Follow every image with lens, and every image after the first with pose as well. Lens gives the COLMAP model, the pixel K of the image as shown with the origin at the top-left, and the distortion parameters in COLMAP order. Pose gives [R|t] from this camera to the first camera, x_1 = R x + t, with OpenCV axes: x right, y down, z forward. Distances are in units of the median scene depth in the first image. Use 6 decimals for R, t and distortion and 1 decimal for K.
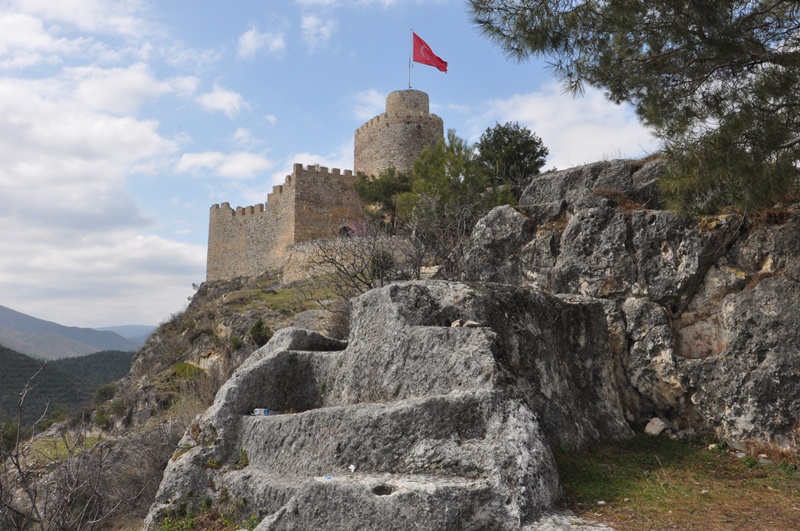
lens RADIAL K [[731.9, 0, 401.6], [0, 731.9, 266.7], [0, 0, 1]] dist [-0.046126, 0.000000]
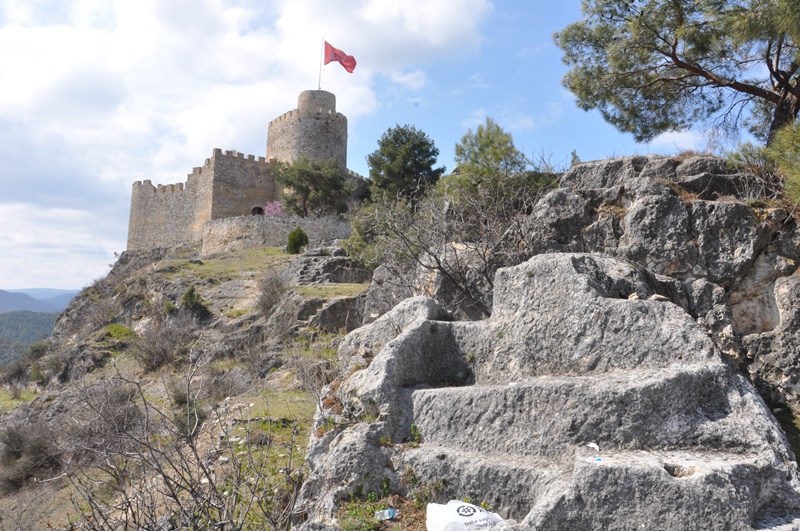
lens RADIAL K [[620.5, 0, 397.6], [0, 620.5, 271.9], [0, 0, 1]] dist [-0.152398, 0.111486]
pose [[0.980083, 0.037047, 0.195100, -0.314478], [-0.044444, 0.998444, 0.033671, 0.023179], [-0.193549, -0.041671, 0.980205, 0.190224]]
